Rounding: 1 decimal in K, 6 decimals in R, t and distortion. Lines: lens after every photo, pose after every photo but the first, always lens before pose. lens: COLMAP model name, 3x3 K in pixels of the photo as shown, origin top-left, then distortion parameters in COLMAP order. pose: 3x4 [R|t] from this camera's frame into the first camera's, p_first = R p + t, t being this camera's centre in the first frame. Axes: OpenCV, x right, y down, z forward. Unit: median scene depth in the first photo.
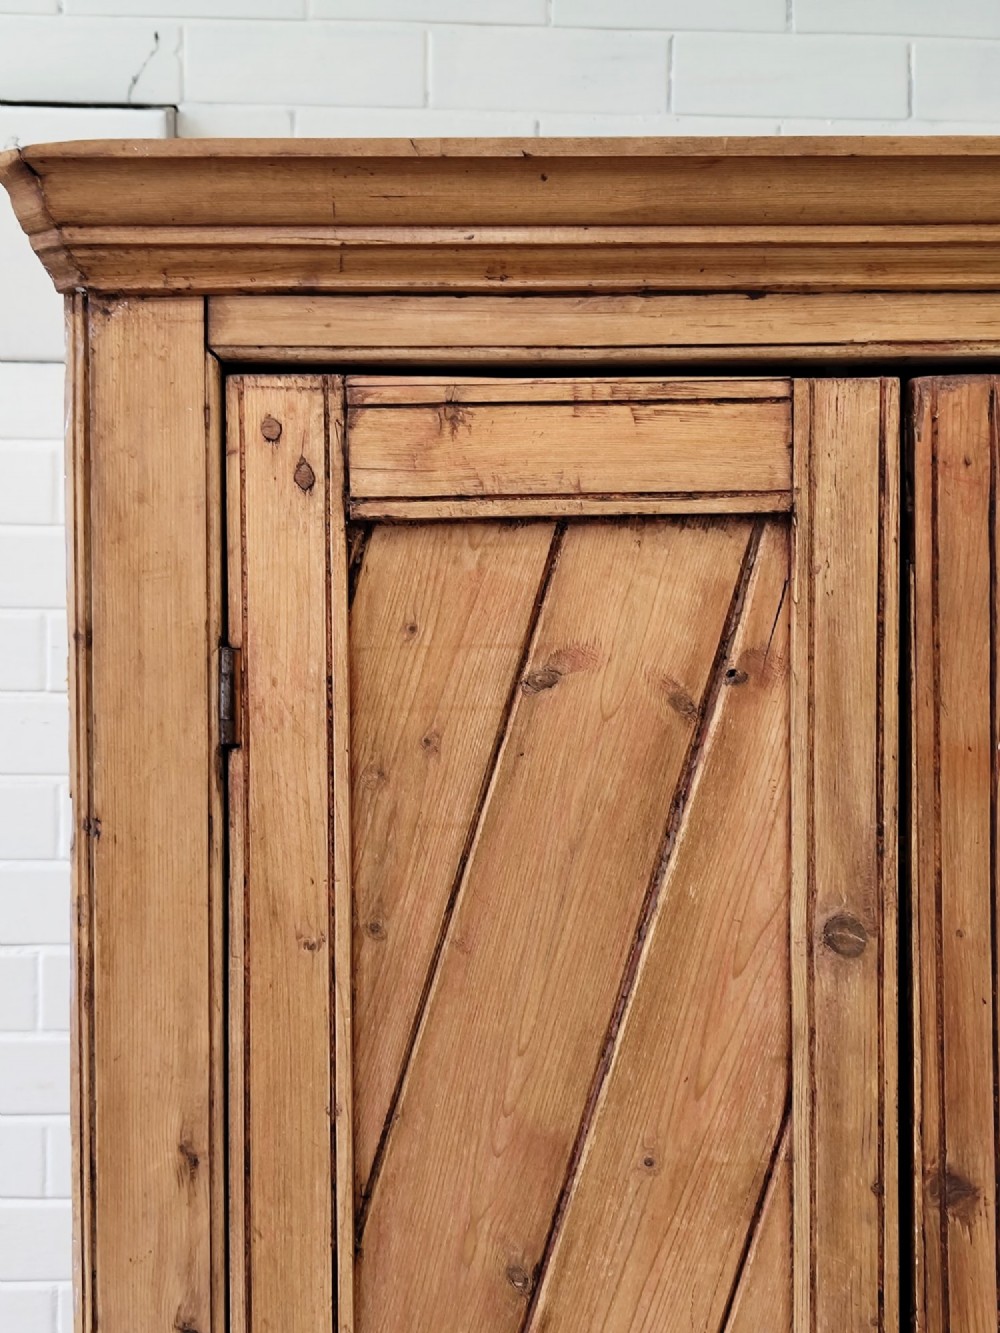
lens RADIAL K [[1840.2, 0, 498.2], [0, 1840.2, 681.5], [0, 0, 1]] dist [0.064408, 0.000000]
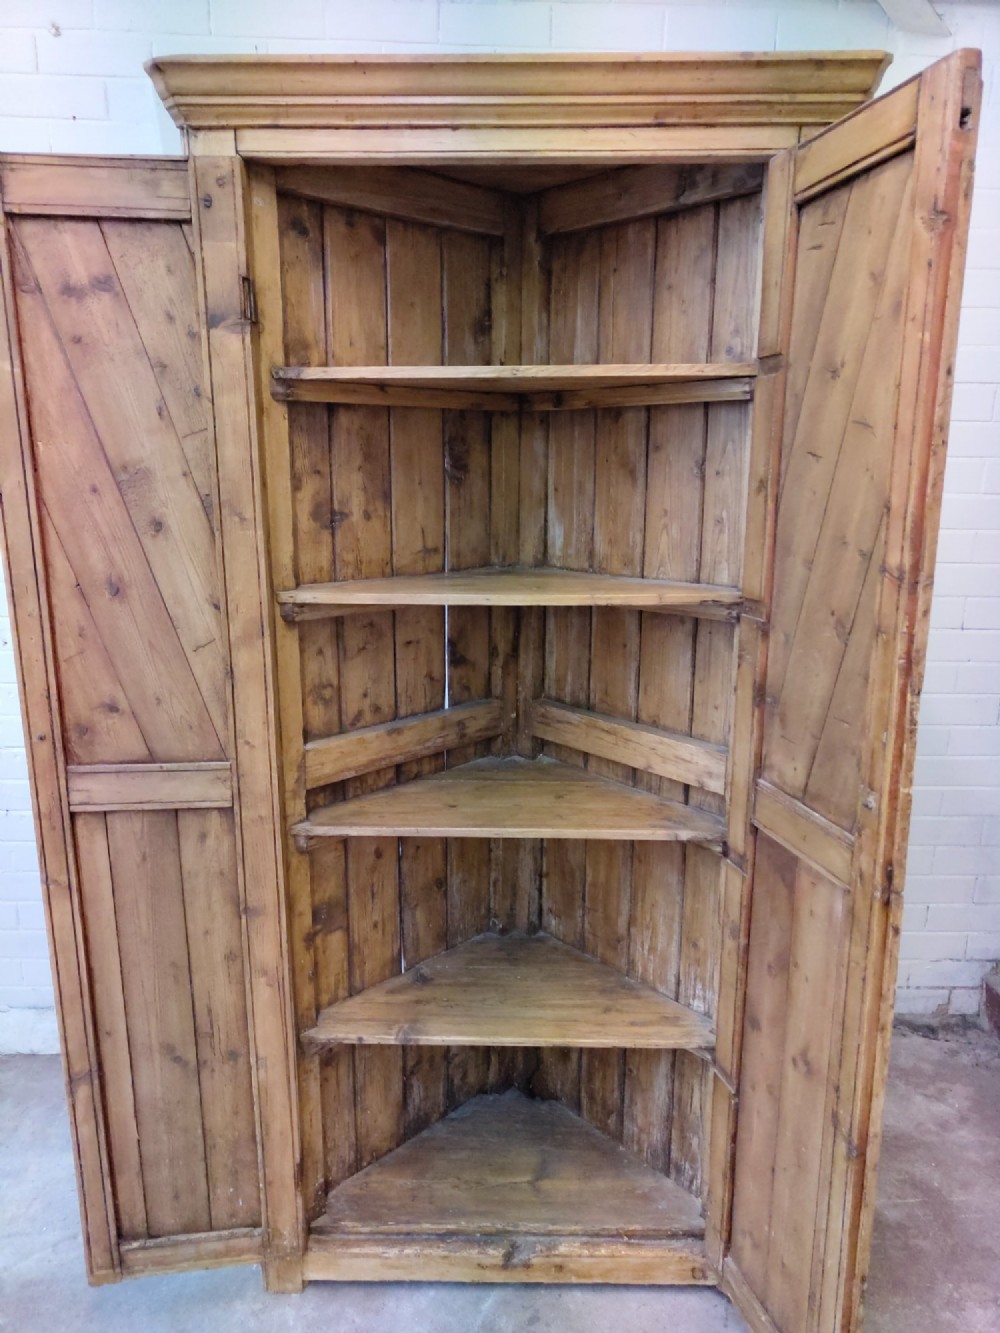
lens RADIAL K [[945.6, 0, 503.7], [0, 945.6, 693.9], [0, 0, 1]] dist [0.001906, 0.016876]
pose [[0.999675, 0.013921, -0.021334, 0.240433], [-0.008919, 0.975736, 0.218770, 0.249993], [0.023862, -0.218509, 0.975543, -0.403660]]
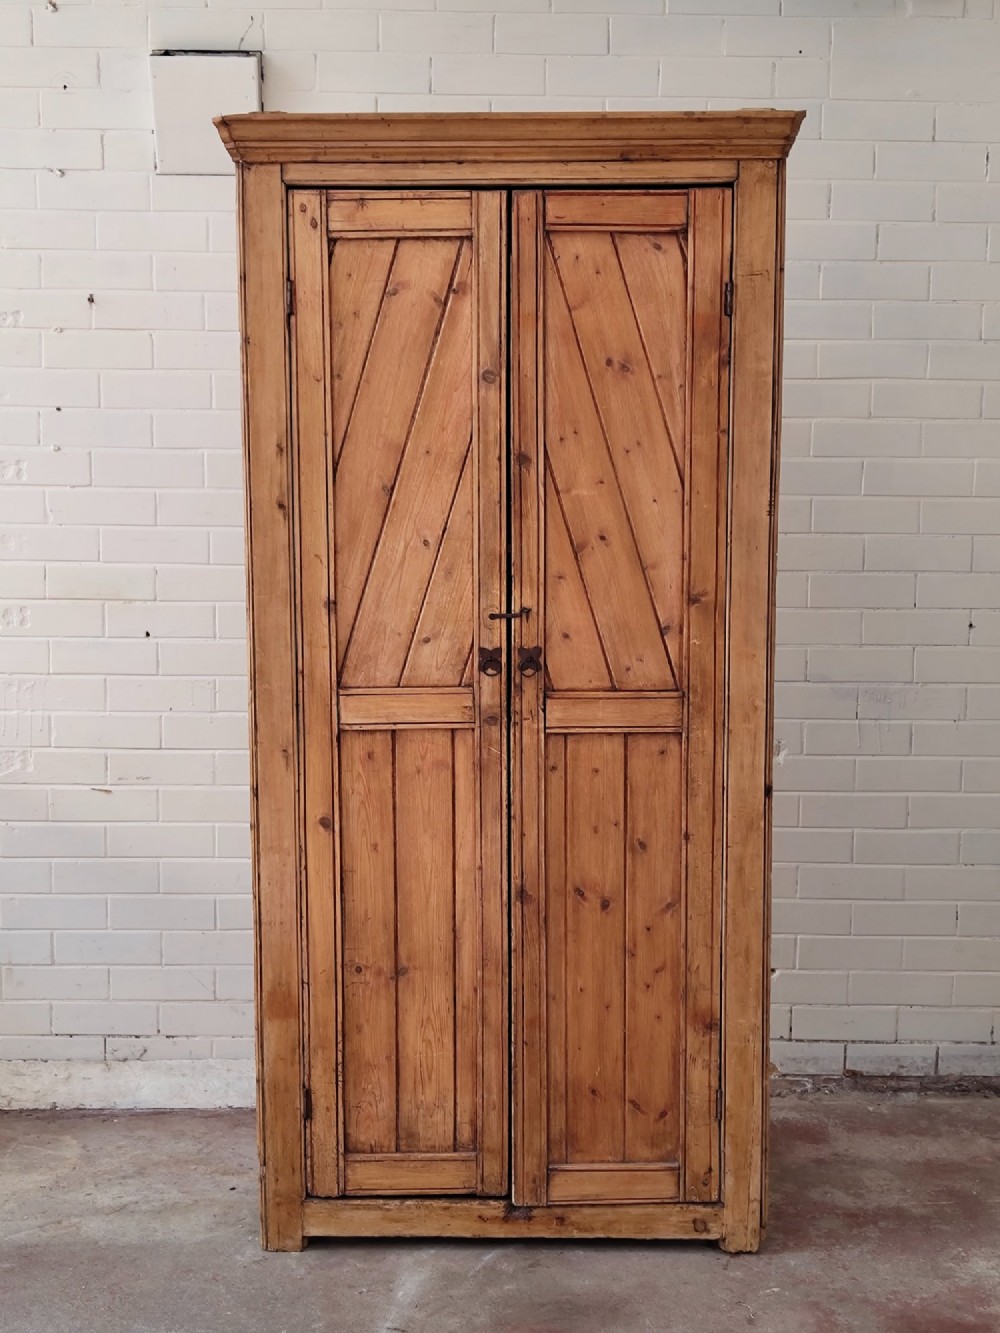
lens RADIAL K [[1843.8, 0, 490.2], [0, 1843.8, 688.8], [0, 0, 1]] dist [0.073678, 0.000000]
pose [[0.999397, 0.007375, -0.033916, 0.297740], [-0.003244, 0.992736, 0.120268, 0.284474], [0.034556, -0.120085, 0.992162, -2.139958]]
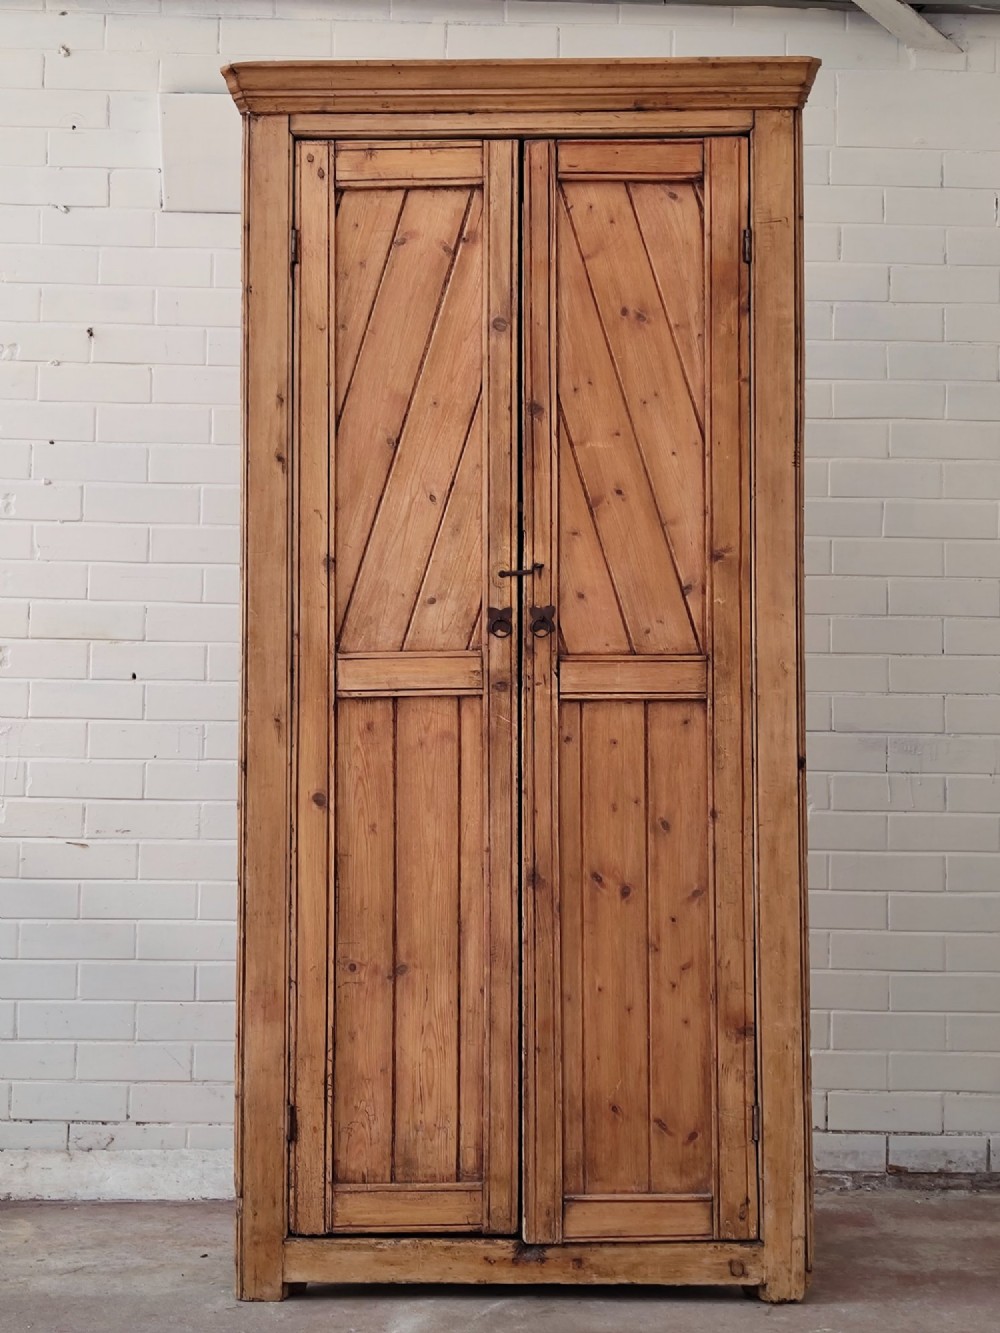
lens RADIAL K [[1840.2, 0, 497.5], [0, 1840.2, 677.8], [0, 0, 1]] dist [0.064408, 0.000000]
pose [[0.999605, 0.004748, -0.027704, 0.268302], [-0.006820, 0.997145, -0.075204, 0.928942], [0.027268, 0.075363, 0.996783, -1.925493]]
